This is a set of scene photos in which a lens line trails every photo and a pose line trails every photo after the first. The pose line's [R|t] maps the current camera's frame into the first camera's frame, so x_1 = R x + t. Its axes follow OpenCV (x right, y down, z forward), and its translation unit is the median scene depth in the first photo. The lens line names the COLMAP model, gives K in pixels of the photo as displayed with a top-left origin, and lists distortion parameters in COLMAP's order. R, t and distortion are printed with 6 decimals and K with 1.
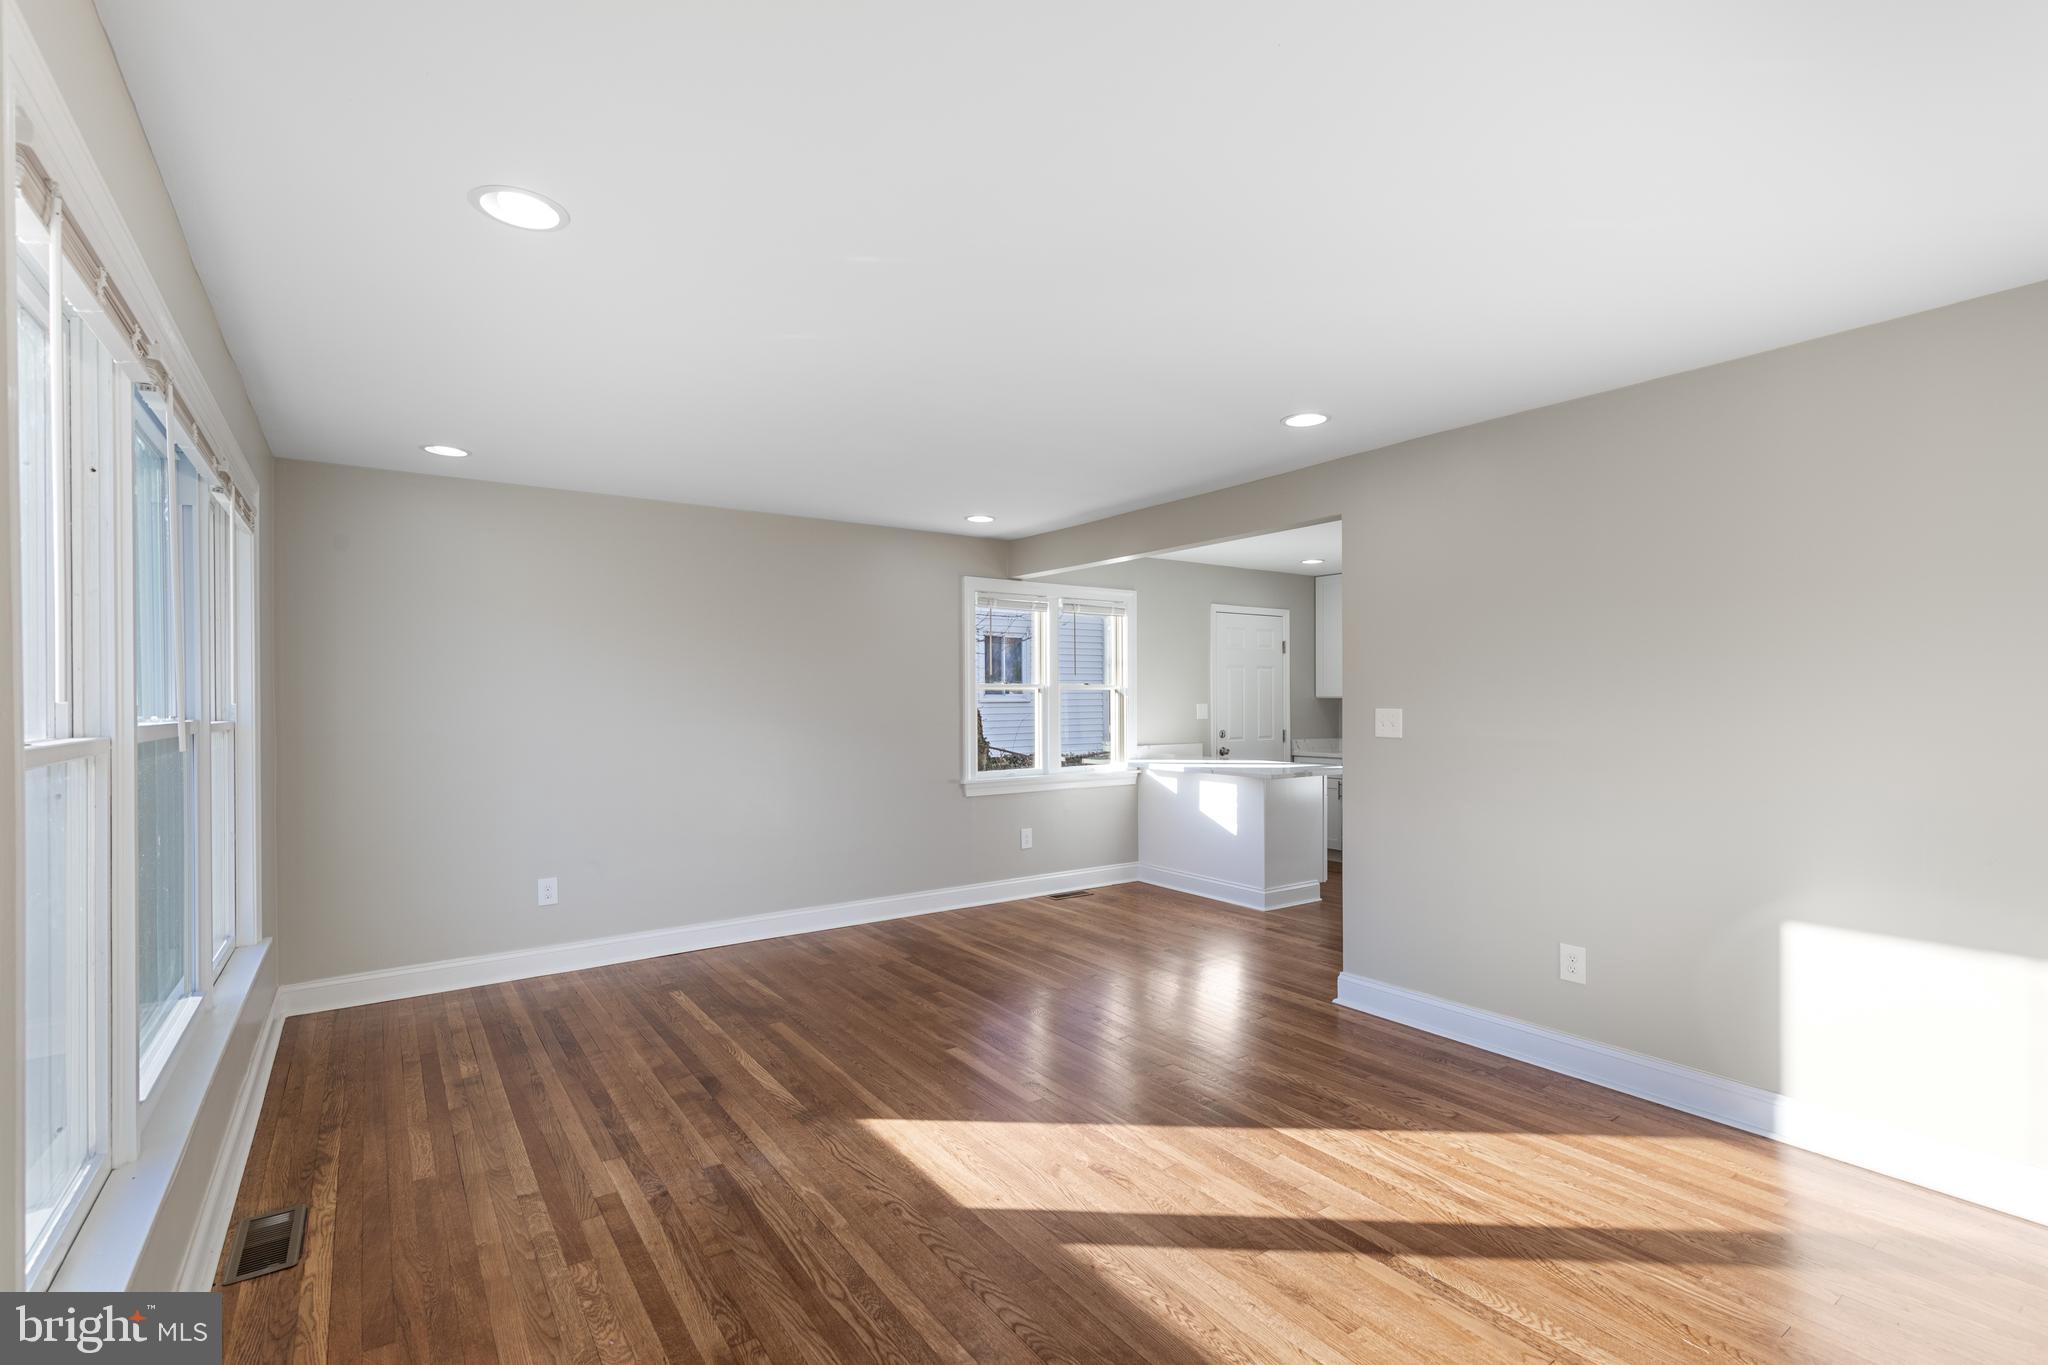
lens RADIAL K [[938.7, 0, 1042.0], [0, 938.7, 702.8], [0, 0, 1]] dist [0.012967, -0.002267]
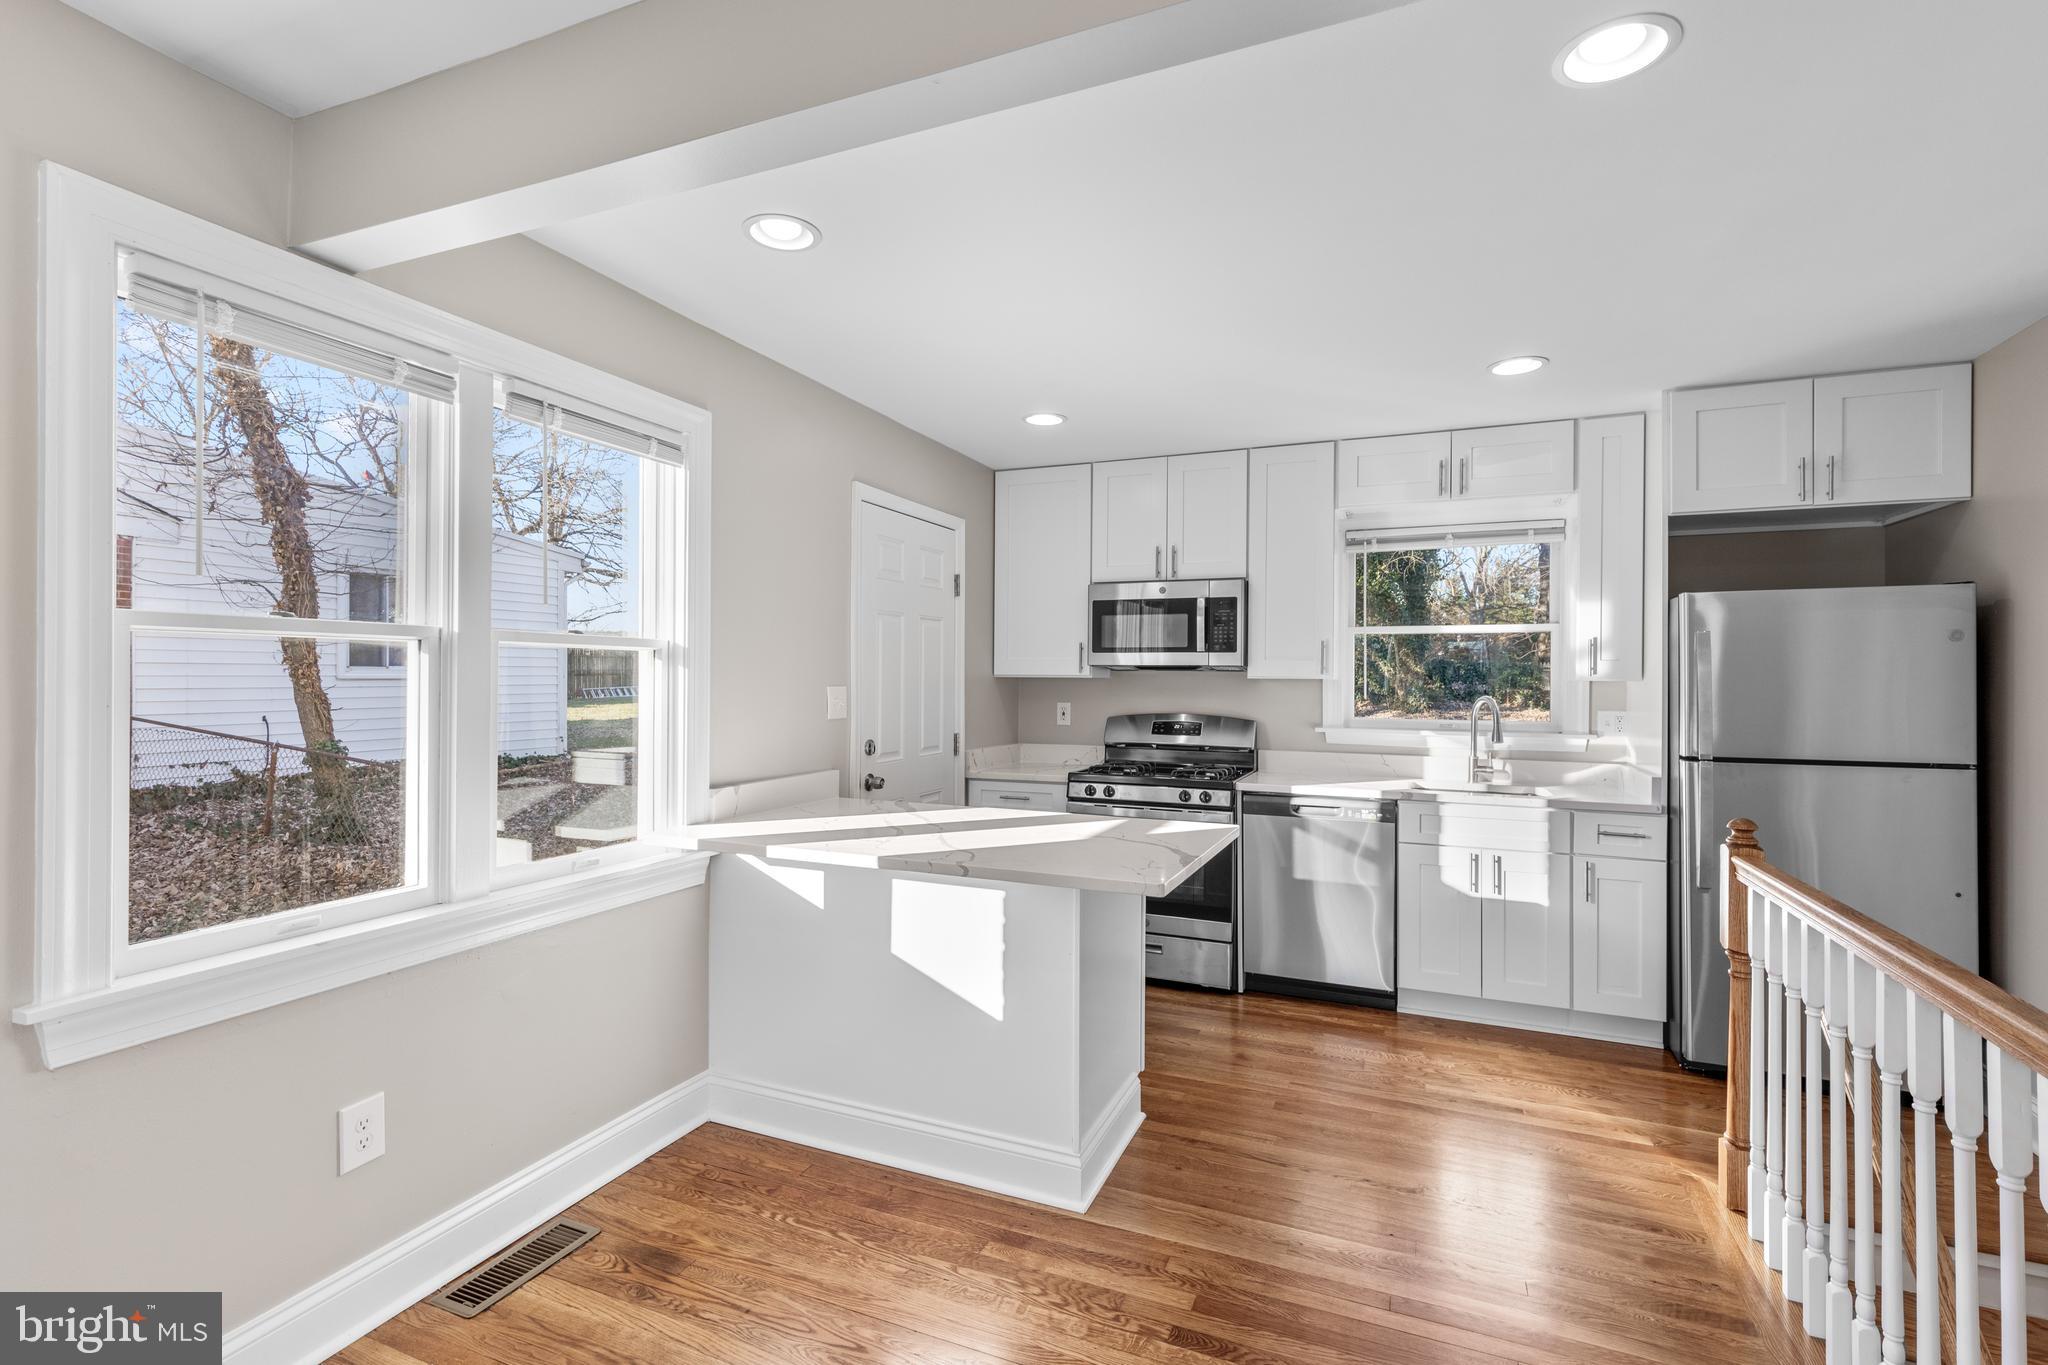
lens RADIAL K [[938.7, 0, 1040.8], [0, 938.7, 676.9], [0, 0, 1]] dist [0.012967, -0.002267]
pose [[0.847449, 0.010496, 0.530772, 0.008689], [-0.011228, 0.999935, -0.001847, -0.007918], [-0.530757, -0.004394, 0.847512, 0.972188]]
